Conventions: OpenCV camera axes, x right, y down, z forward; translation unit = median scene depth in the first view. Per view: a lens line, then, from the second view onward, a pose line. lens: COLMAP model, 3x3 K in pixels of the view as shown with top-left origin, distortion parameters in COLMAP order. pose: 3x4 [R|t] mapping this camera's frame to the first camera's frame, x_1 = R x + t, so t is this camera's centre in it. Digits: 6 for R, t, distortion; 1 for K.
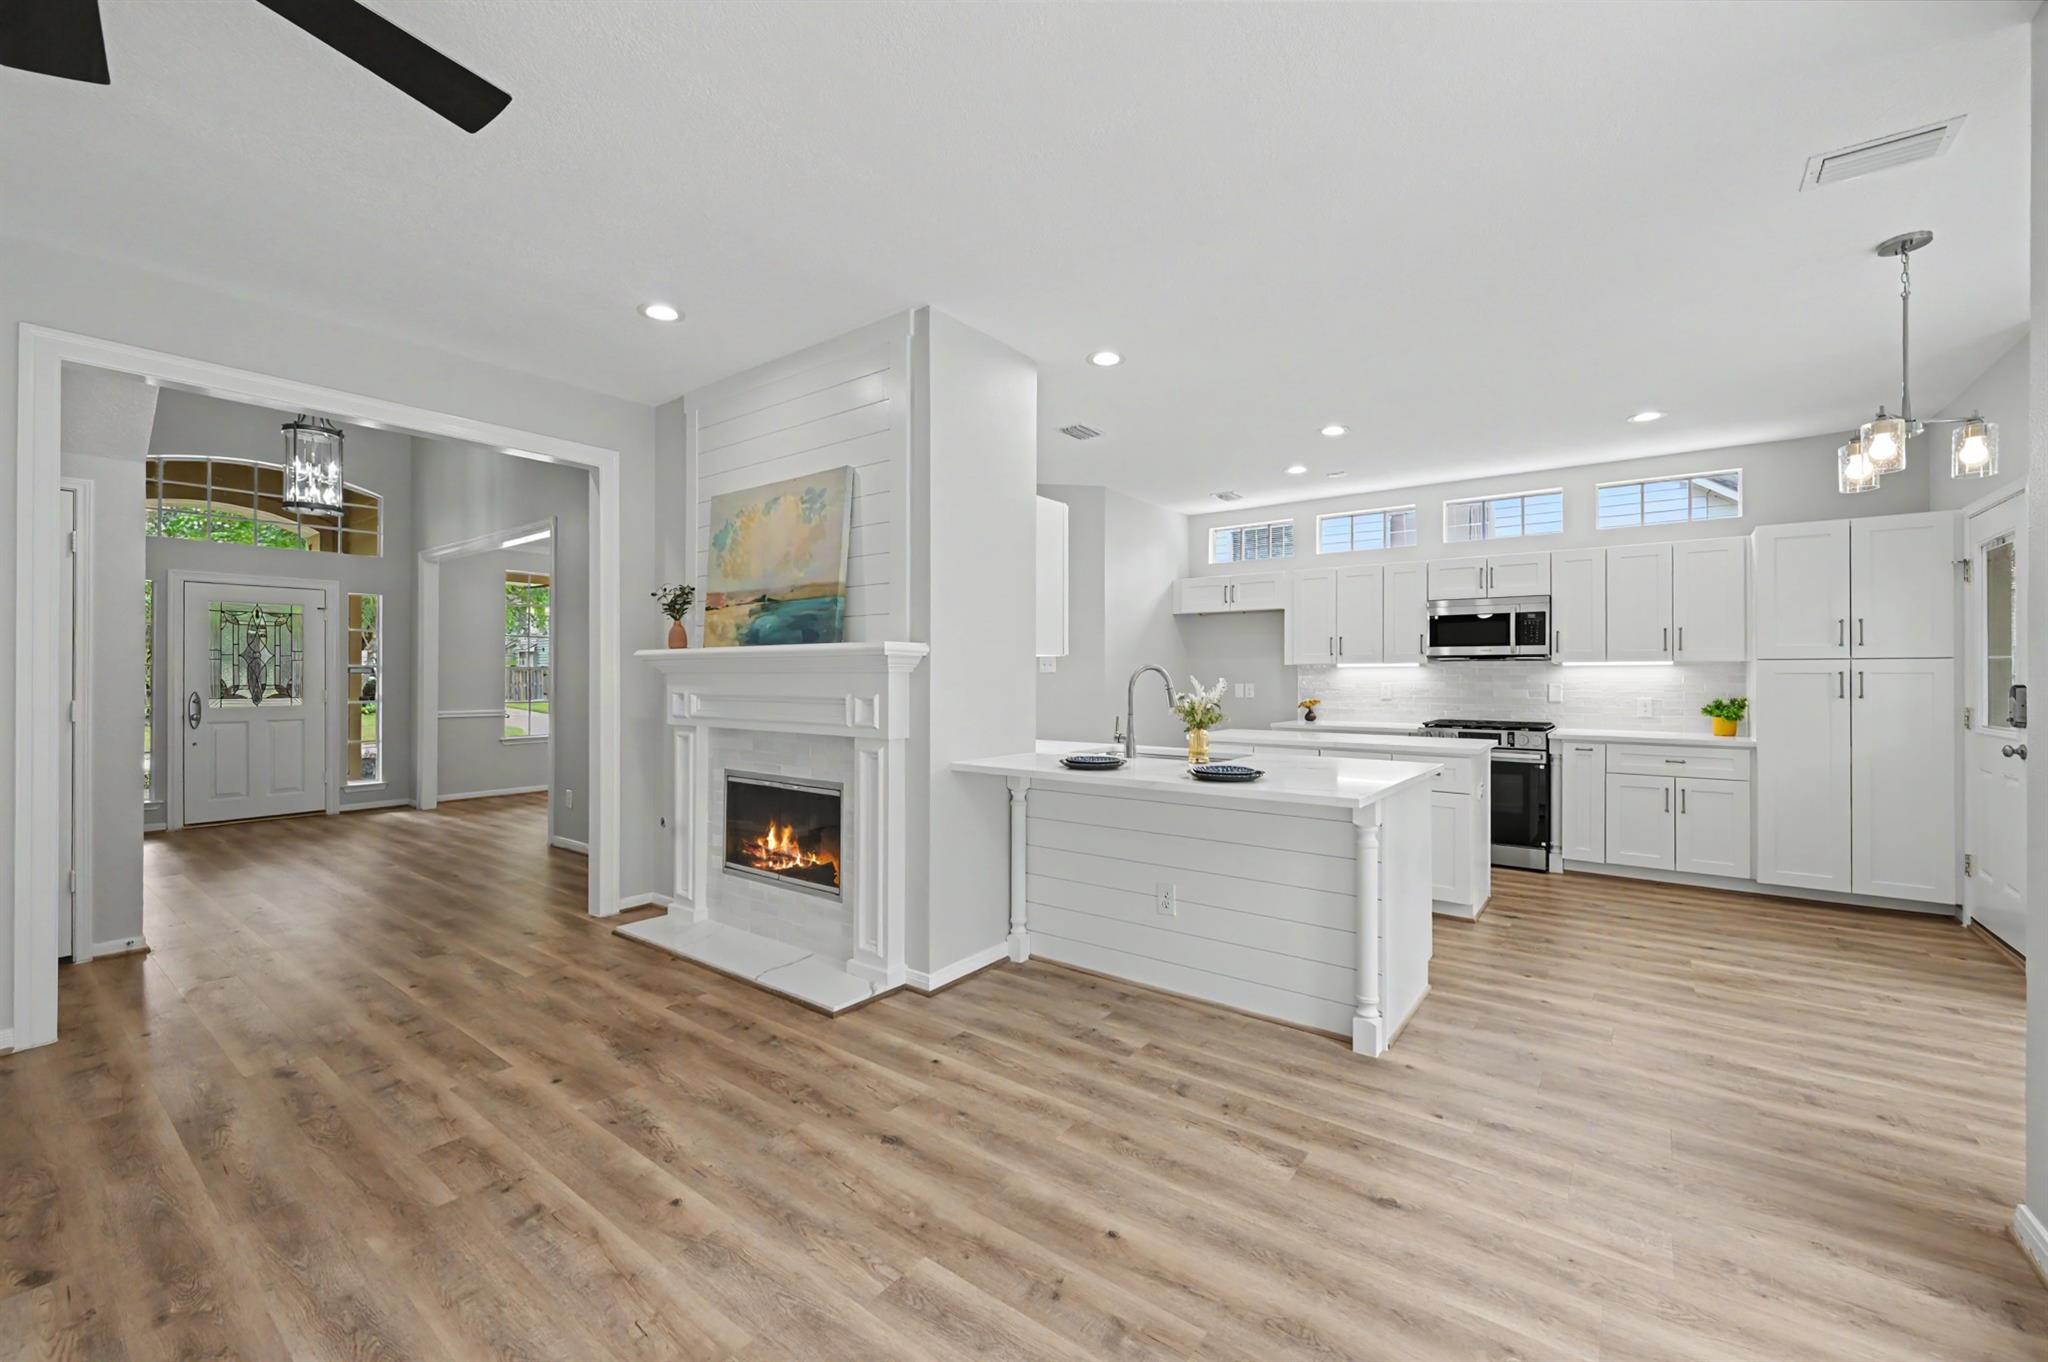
lens RADIAL K [[821.6, 0, 1030.5], [0, 821.6, 676.1], [0, 0, 1]] dist [-0.000408, 0.000291]
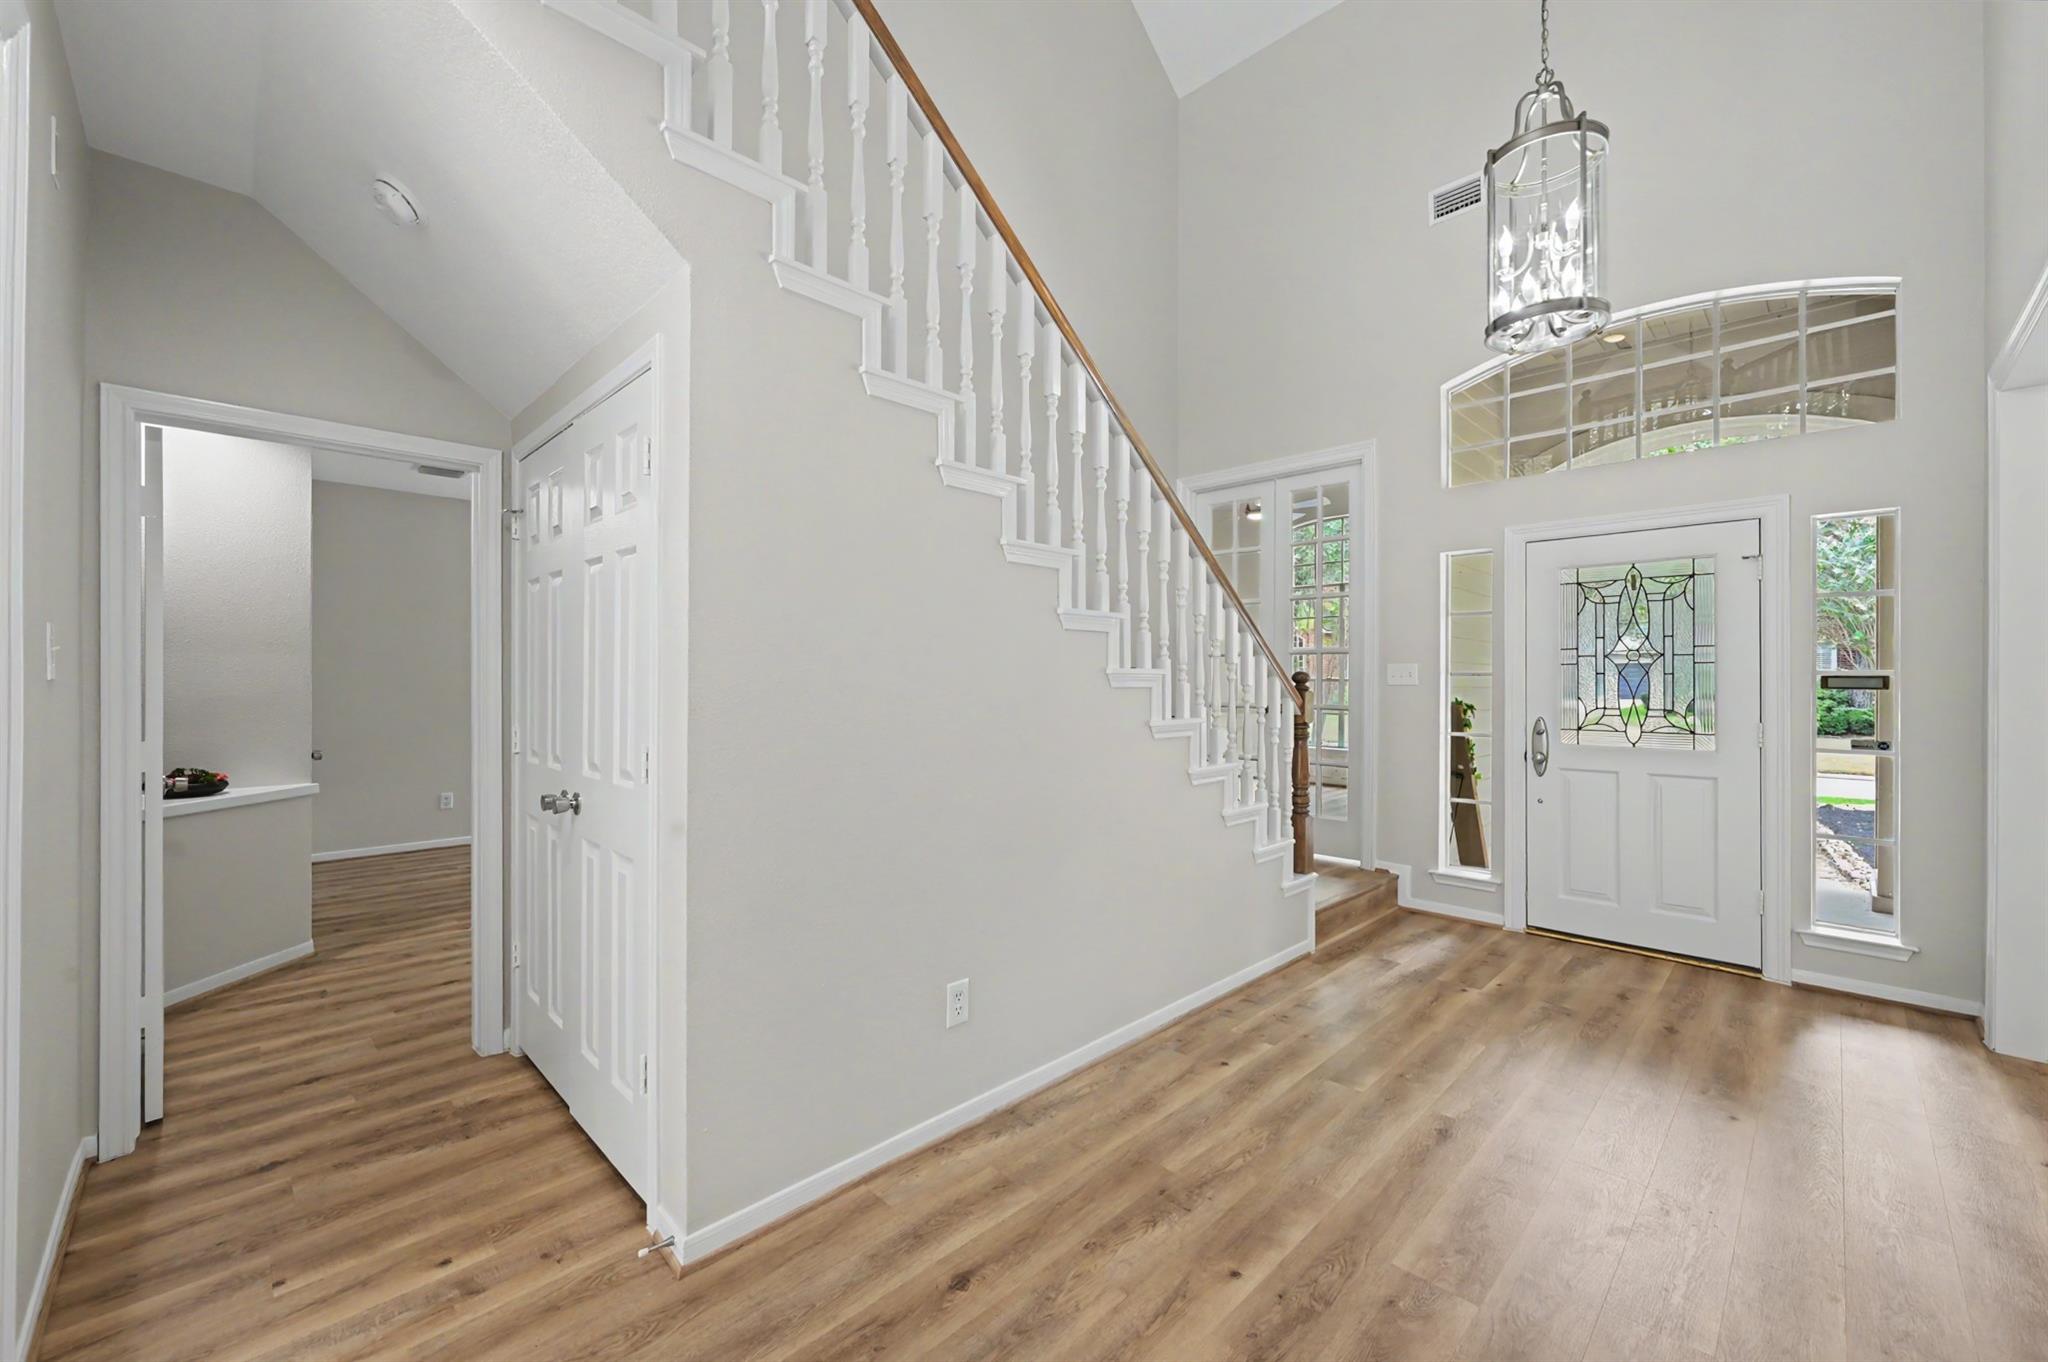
lens RADIAL K [[819.6, 0, 1023.3], [0, 819.6, 676.1], [0, 0, 1]] dist [-0.000517, 0.001399]
pose [[-0.144581, -0.001740, -0.989491, -0.653891], [-0.004797, 0.999988, -0.001058, -0.017964], [0.989481, 0.004594, -0.144588, 1.331109]]
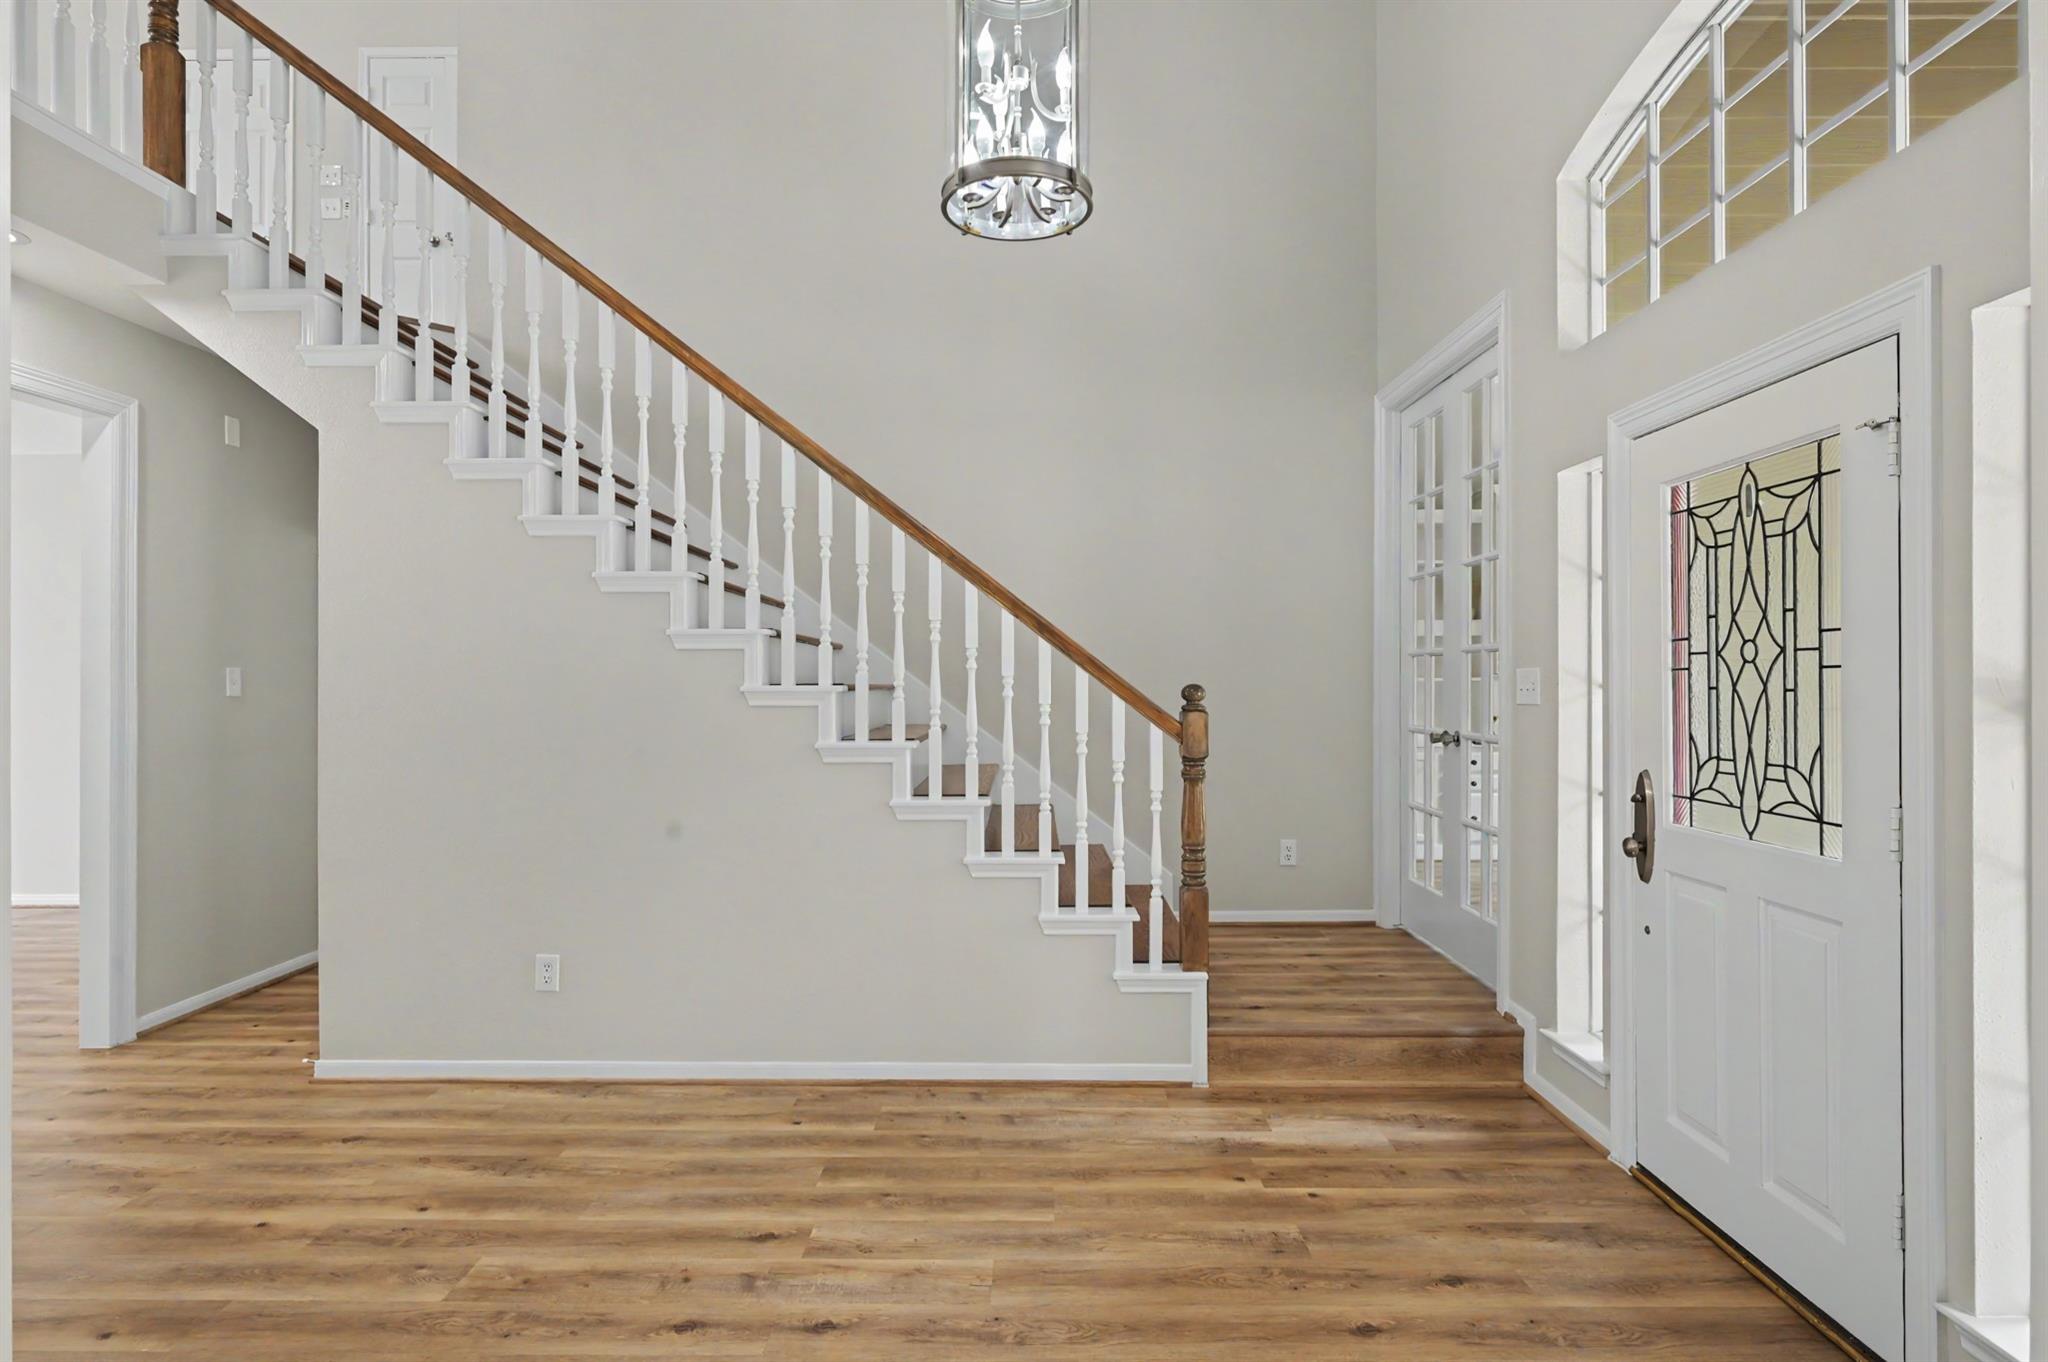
lens RADIAL K [[1058.0, 0, 1016.0], [0, 1058.0, 677.9], [0, 0, 1]] dist [-0.002387, 0.000884]
pose [[-0.809382, 0.000840, -0.587282, -1.075437], [0.001042, 0.999999, -0.000006, -0.034516], [0.587281, -0.000617, -0.809383, 2.267971]]
